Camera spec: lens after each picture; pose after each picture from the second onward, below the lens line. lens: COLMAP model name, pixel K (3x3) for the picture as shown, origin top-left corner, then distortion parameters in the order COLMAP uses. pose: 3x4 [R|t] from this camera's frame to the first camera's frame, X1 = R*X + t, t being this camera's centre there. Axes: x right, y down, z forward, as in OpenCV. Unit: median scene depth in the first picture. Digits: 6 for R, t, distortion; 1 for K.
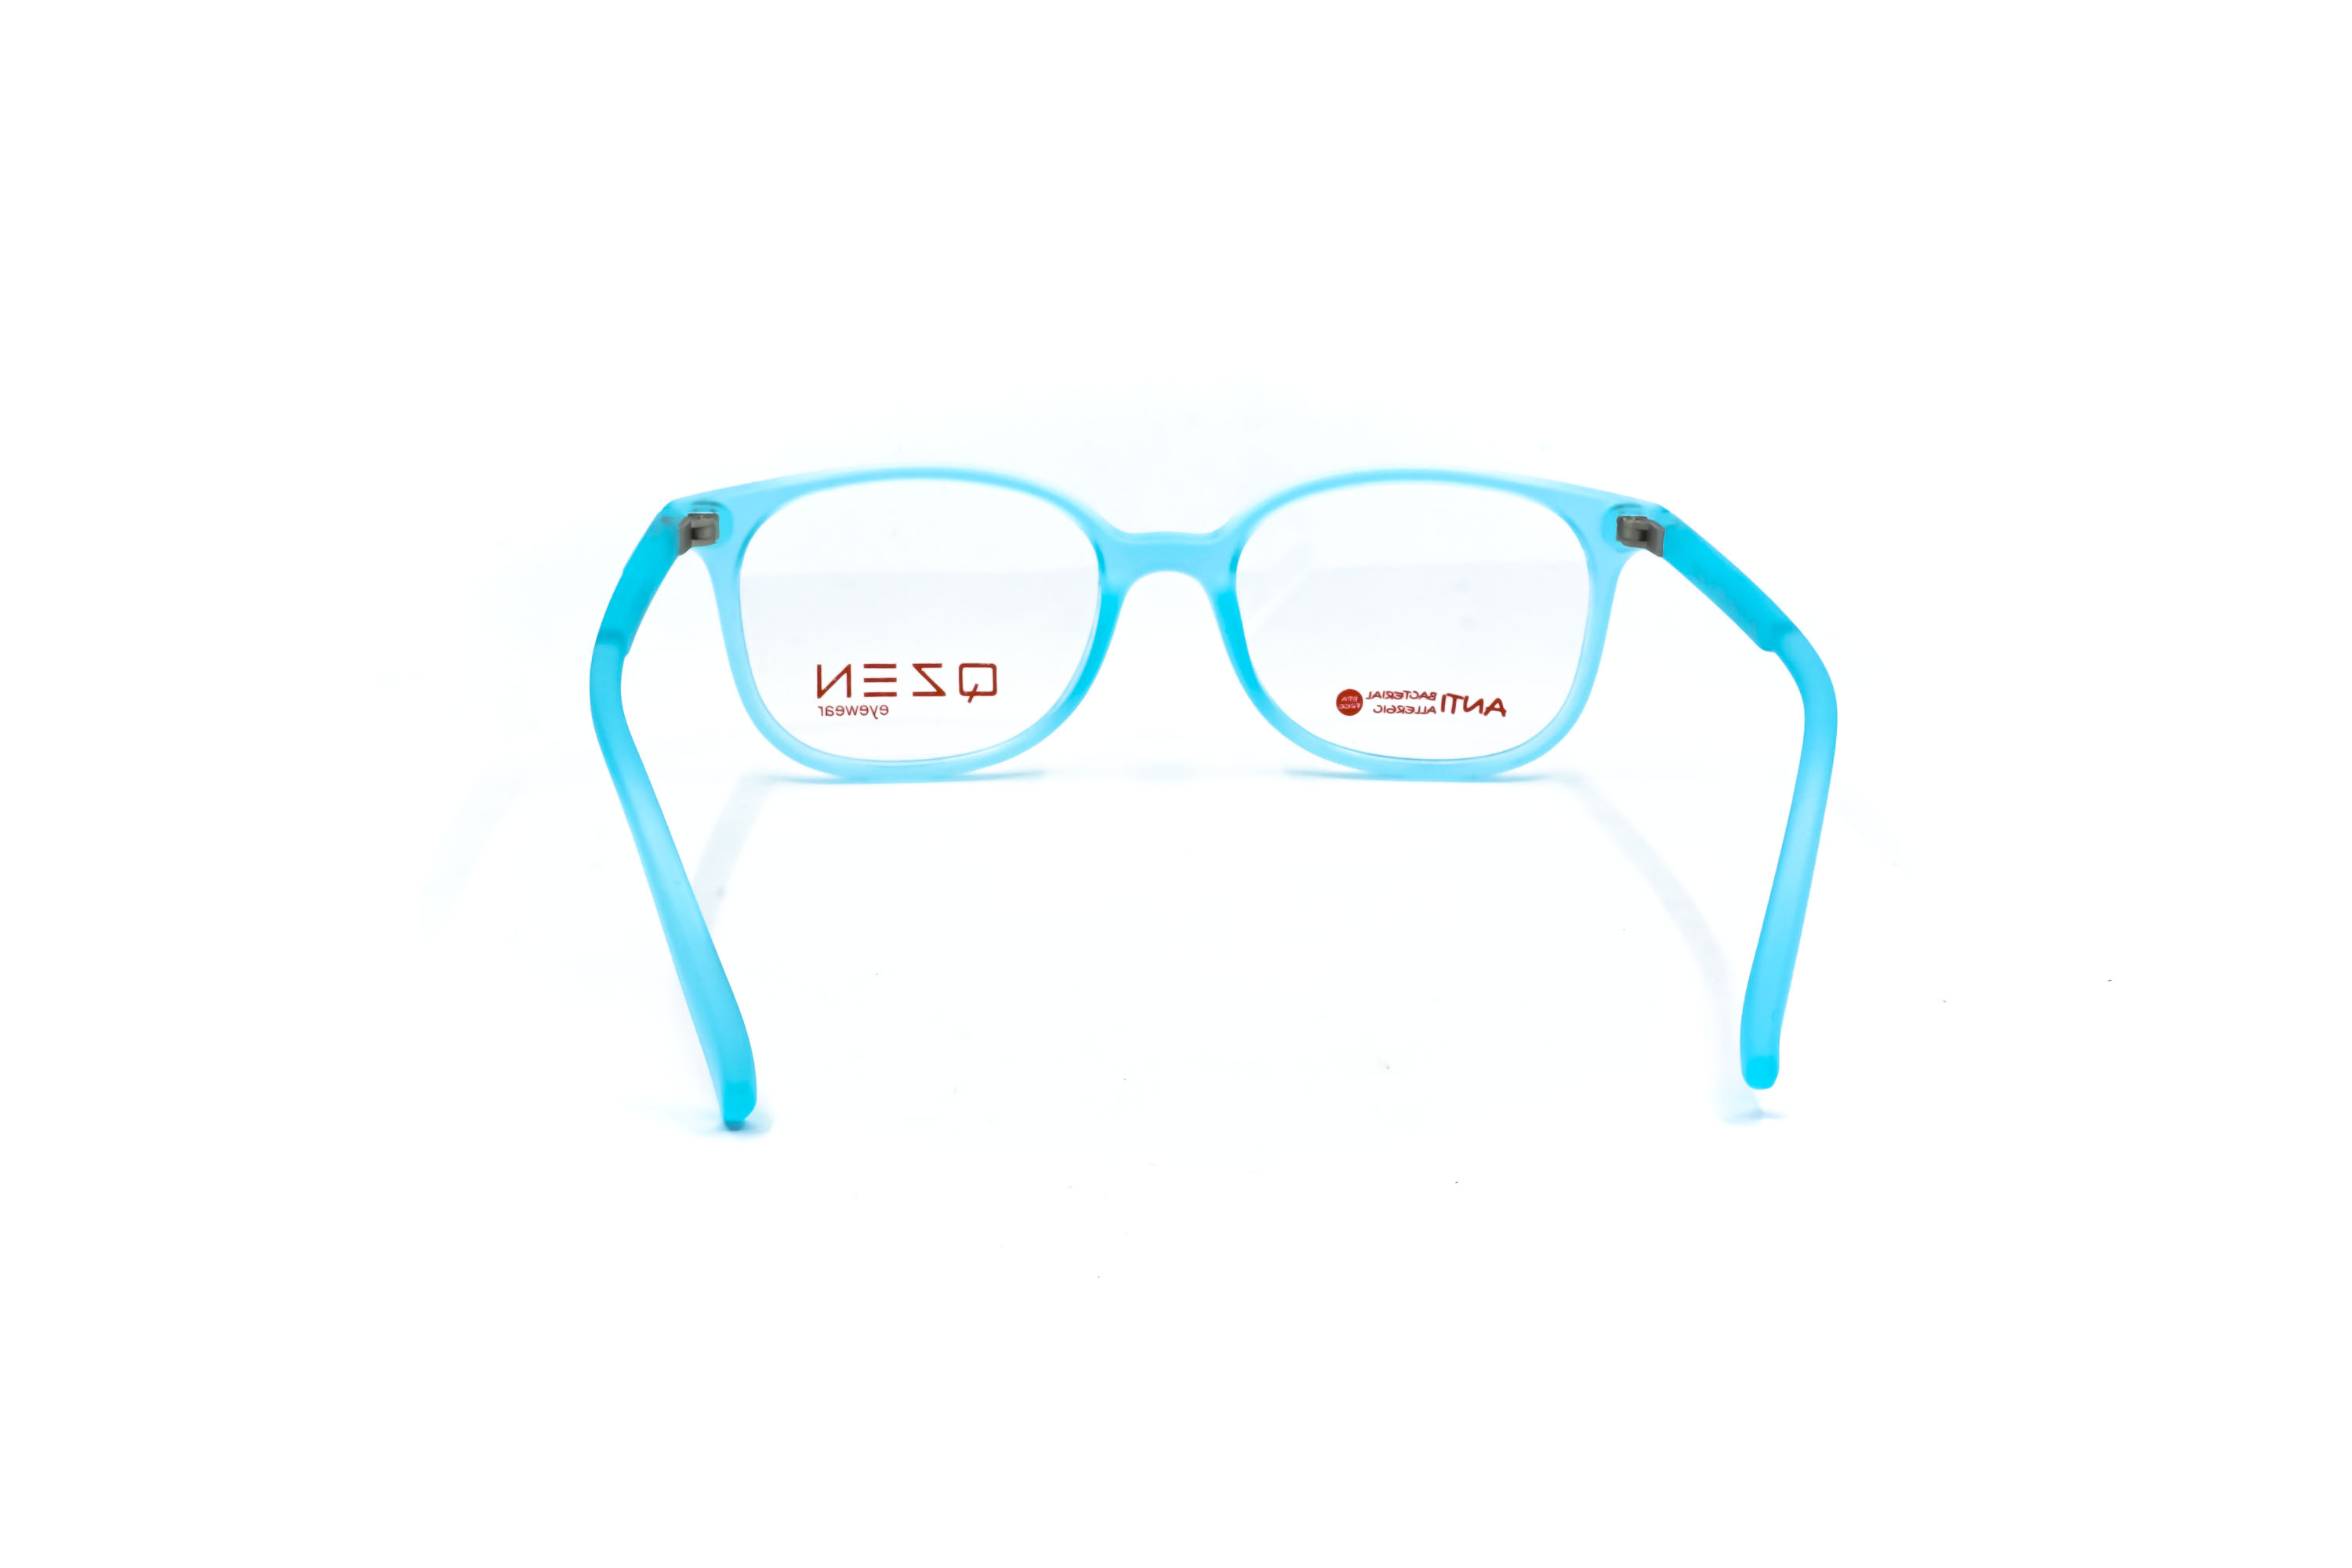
lens RADIAL K [[2966.9, 0, 1187.3], [0, 2966.9, 783.7], [0, 0, 1]] dist [-0.063116, 0.000000]
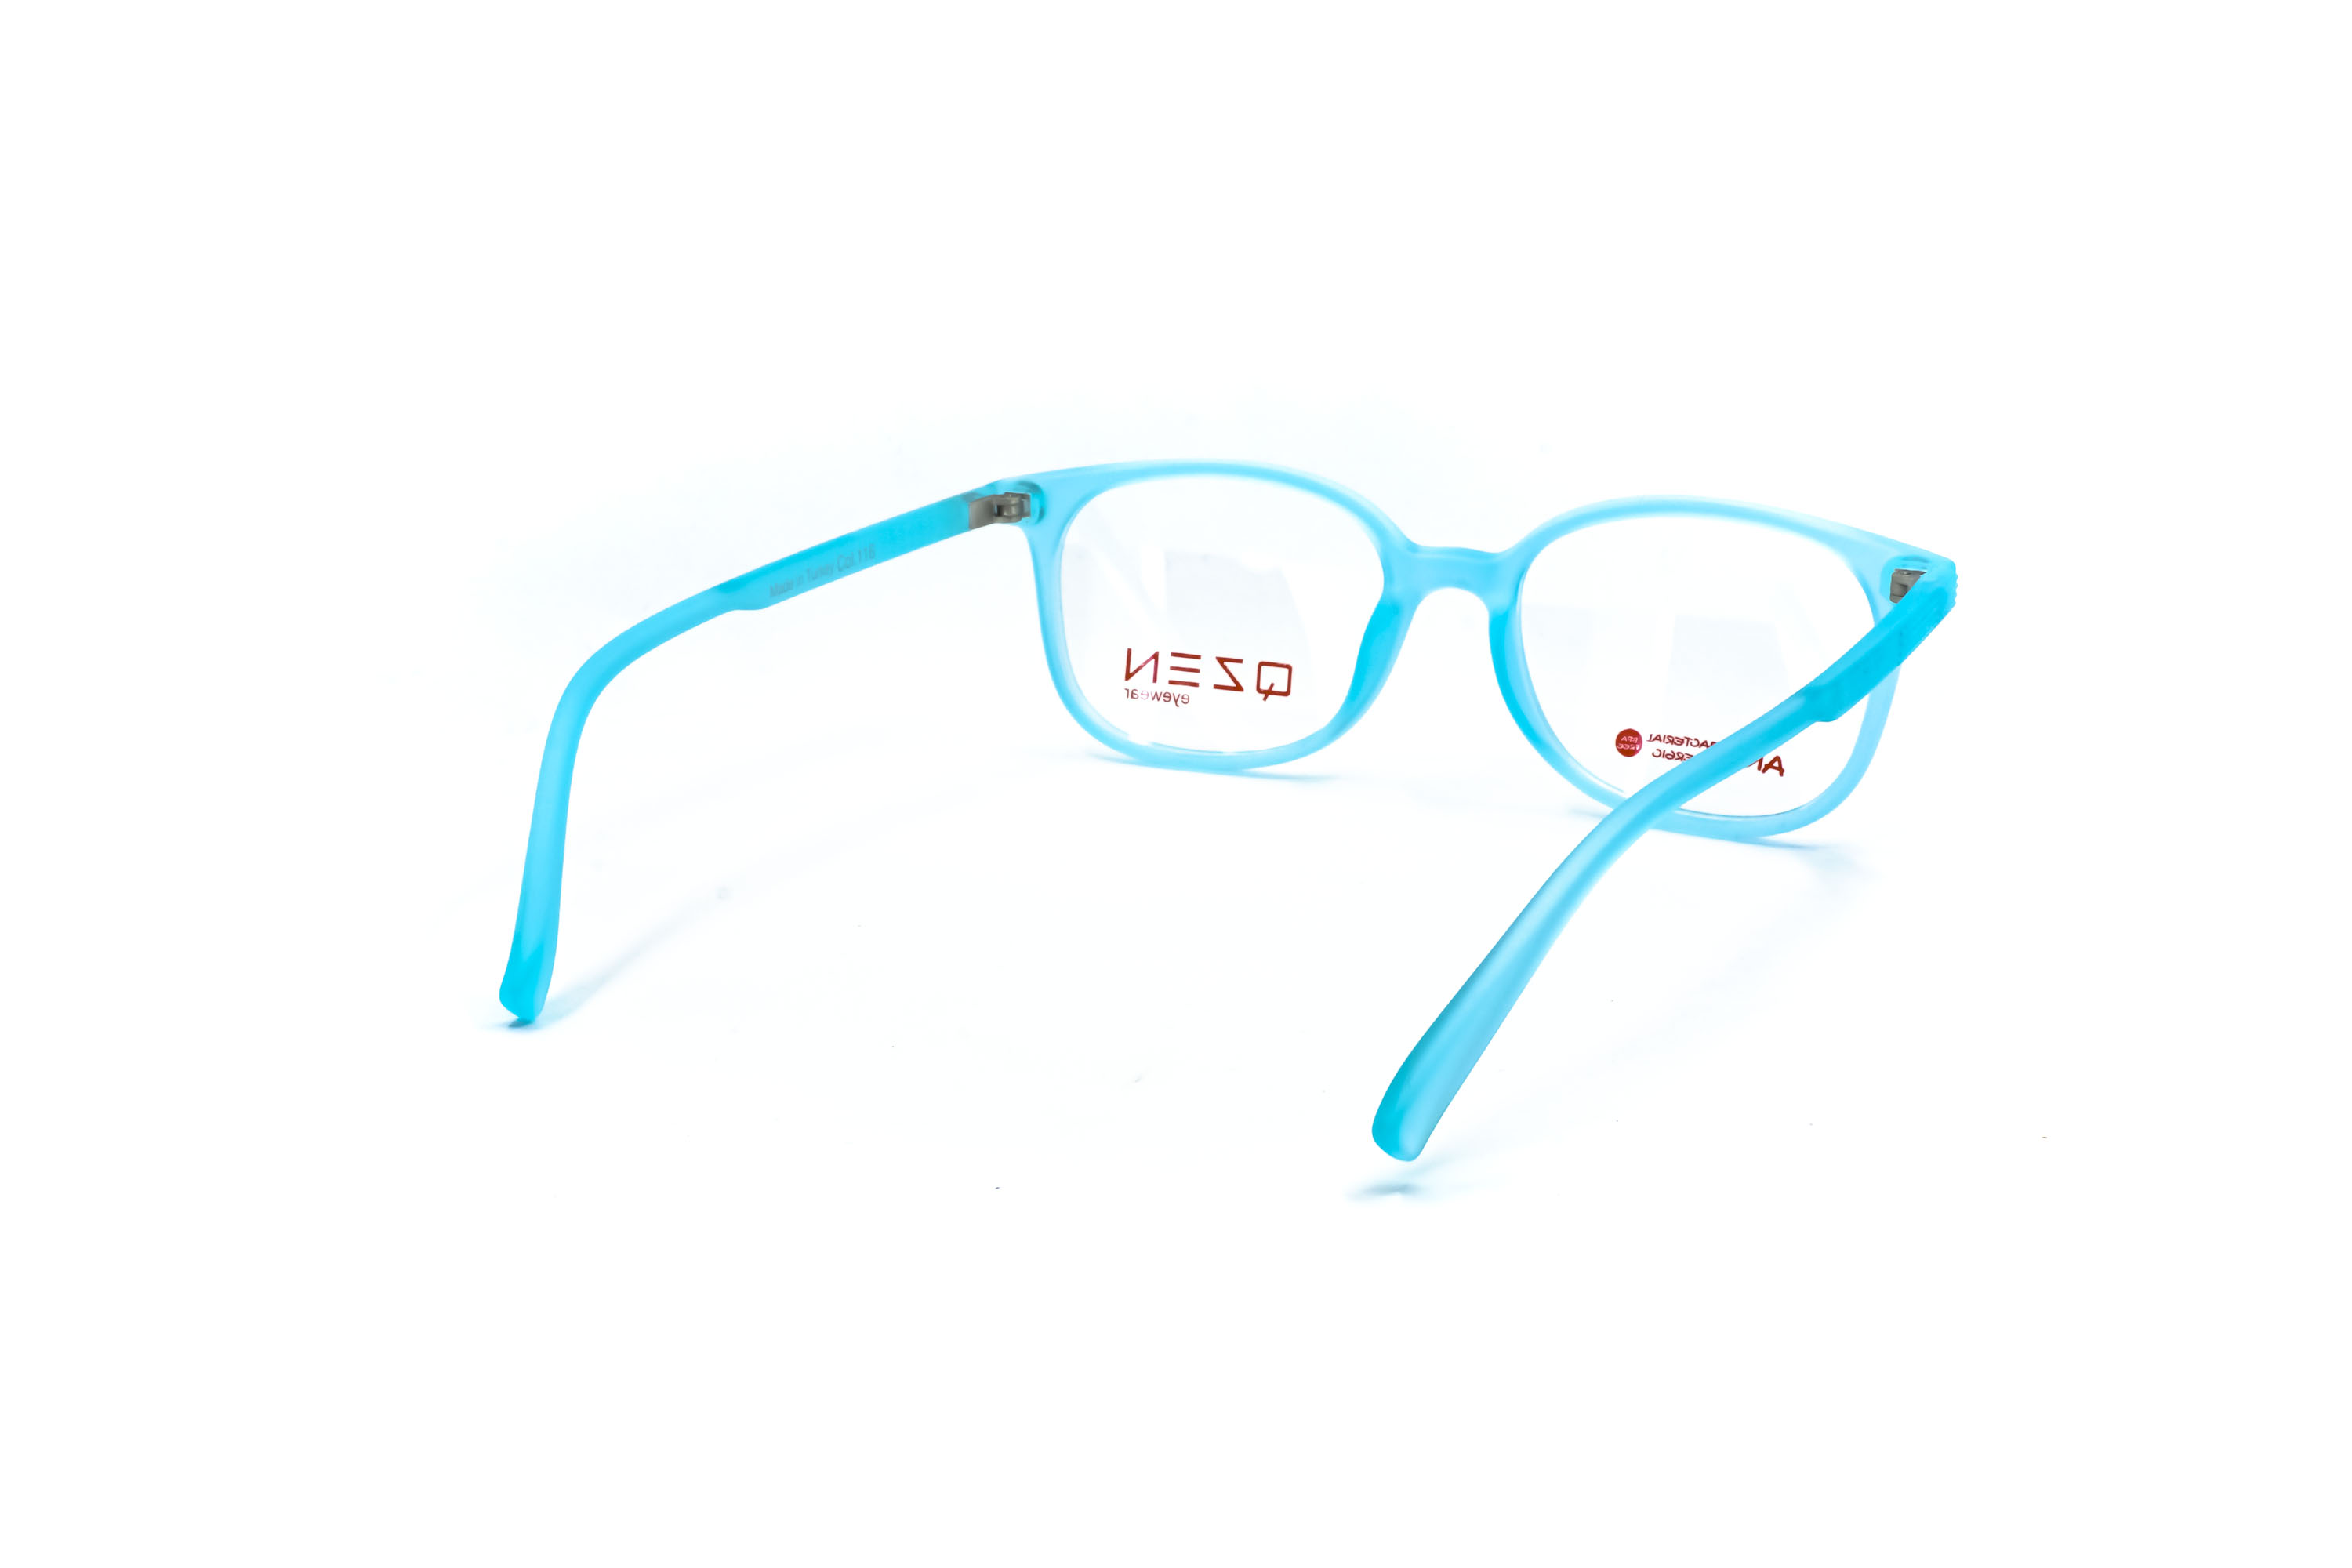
lens RADIAL K [[2966.9, 0, 1180.9], [0, 2966.9, 783.4], [0, 0, 1]] dist [-0.063116, 0.000000]
pose [[0.865078, 0.116287, -0.487972, 0.400011], [-0.124451, 0.992100, 0.015797, -0.011911], [0.485954, 0.047063, 0.872716, 0.106675]]
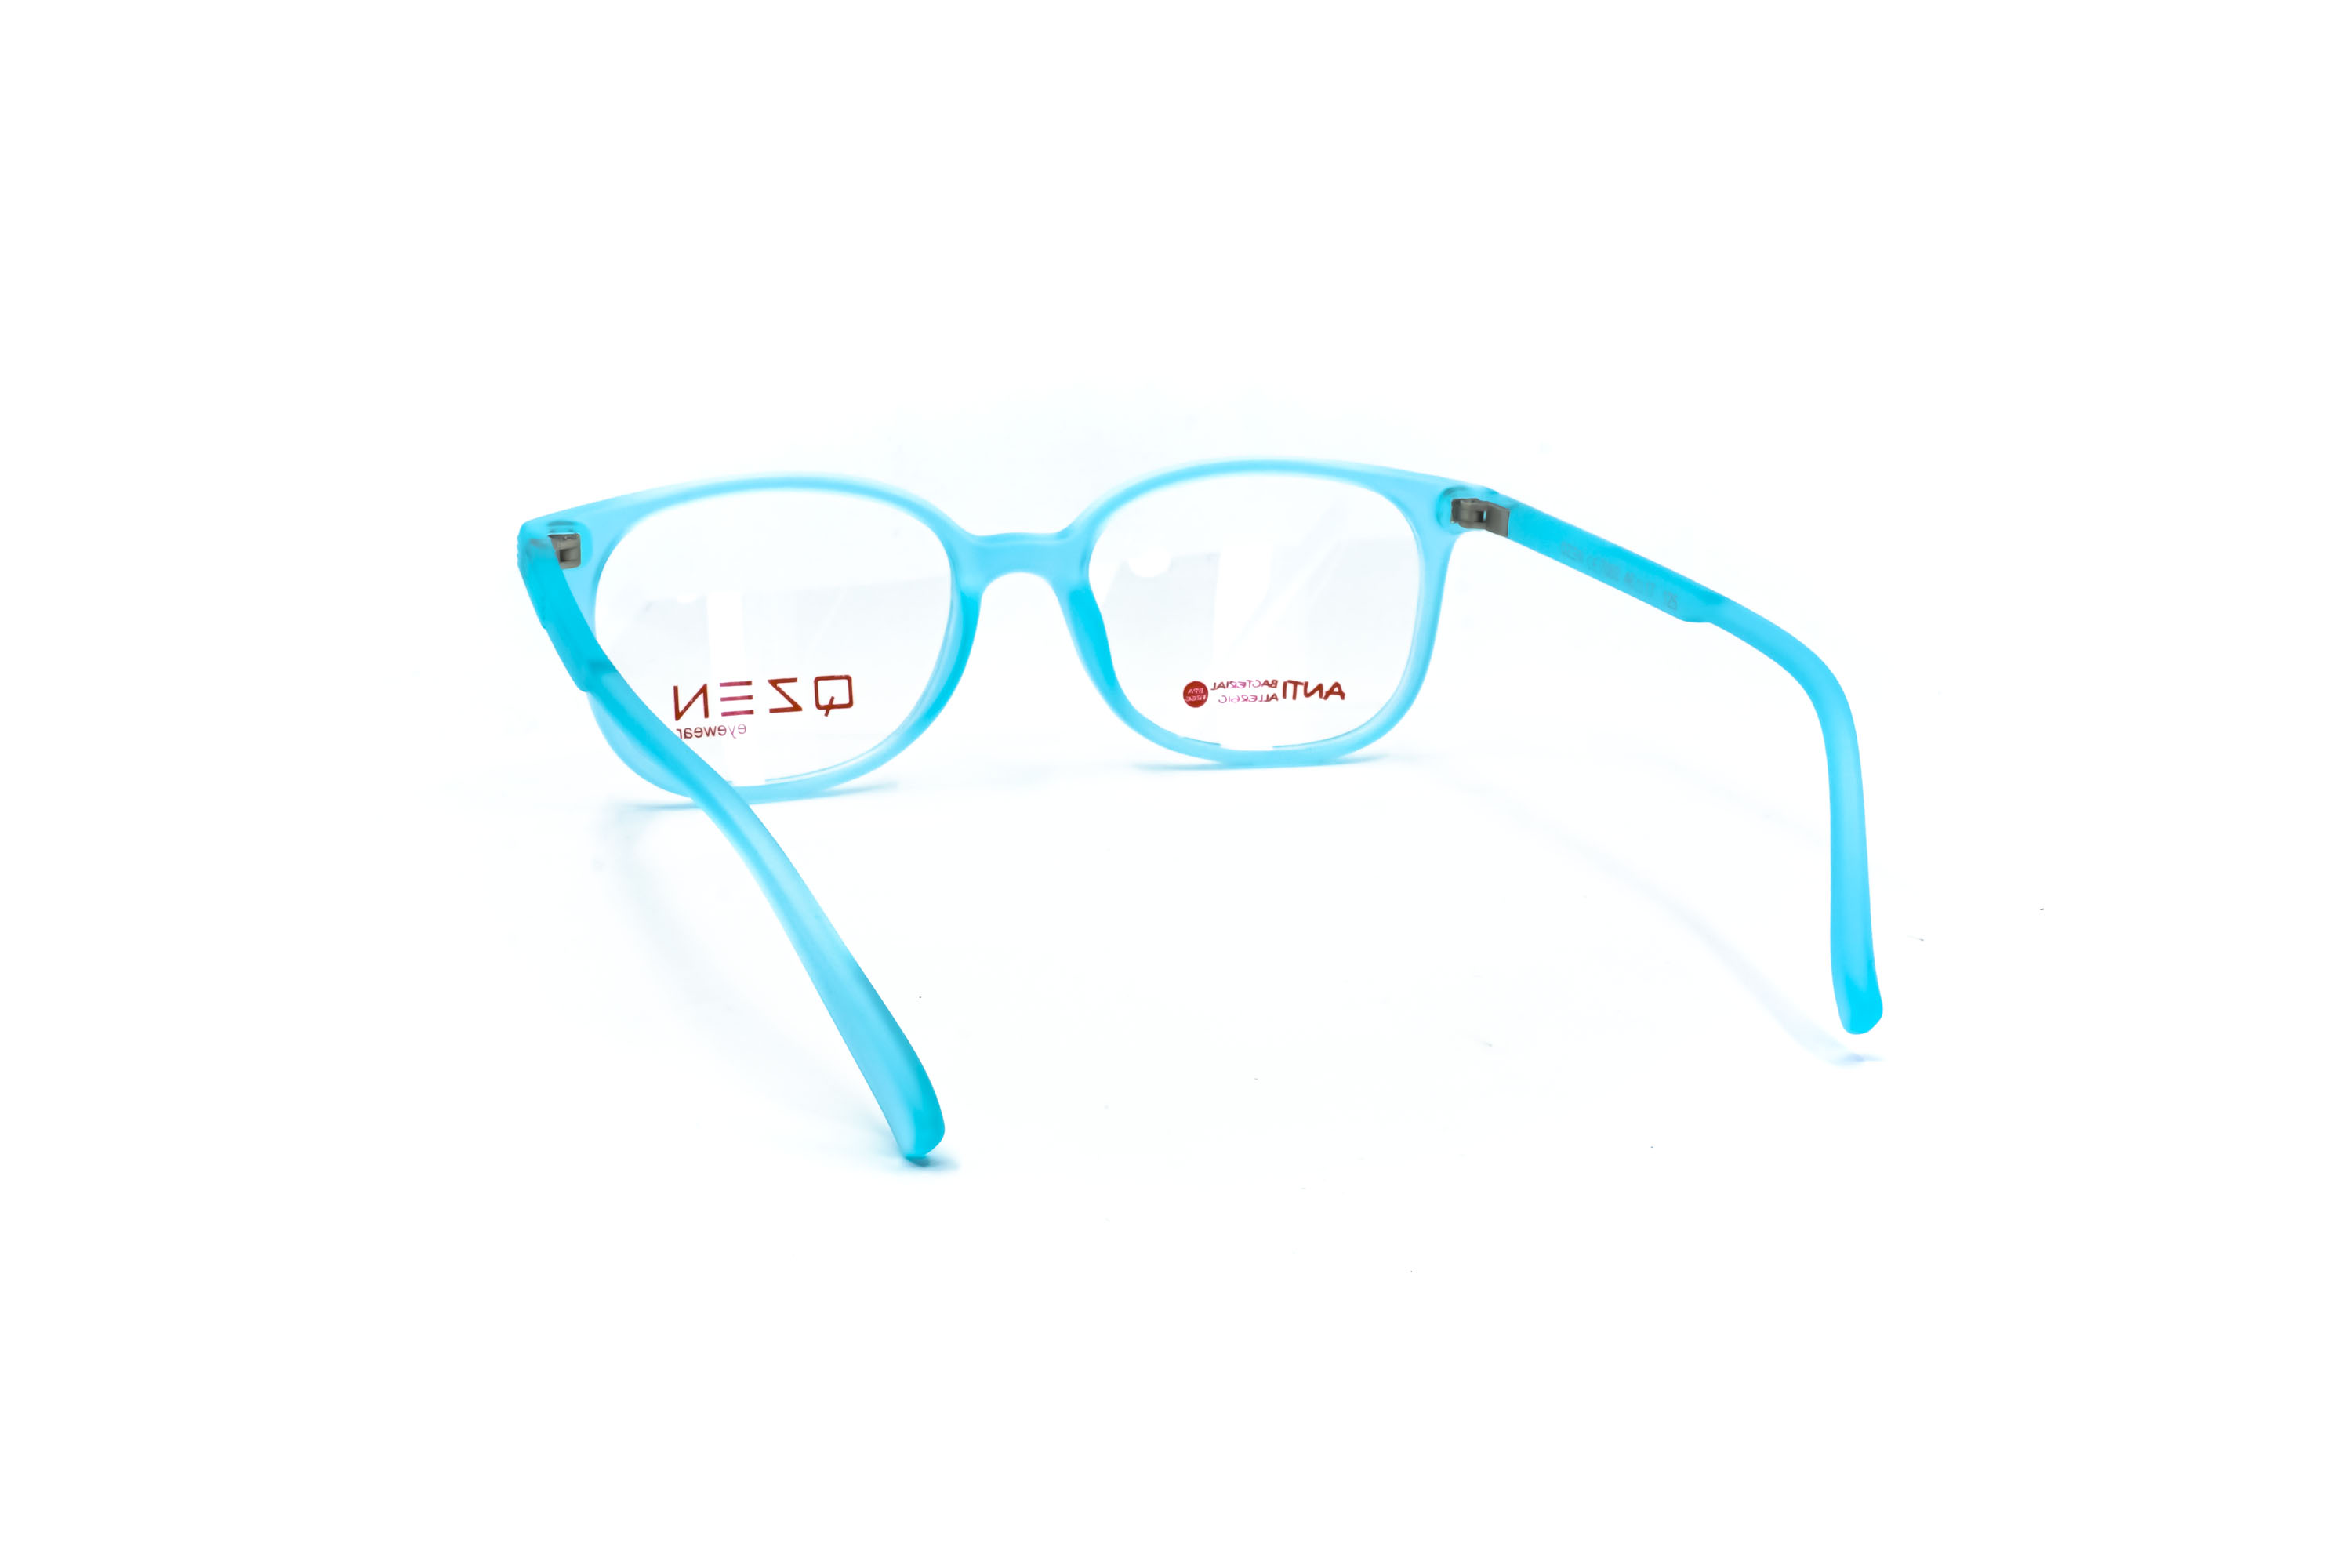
lens RADIAL K [[2966.9, 0, 1173.7], [0, 2966.9, 786.0], [0, 0, 1]] dist [-0.063116, 0.000000]
pose [[0.966163, -0.063606, 0.249966, -0.209504], [0.062452, 0.997969, 0.012555, -0.009588], [-0.250257, 0.003480, 0.968173, 0.026334]]
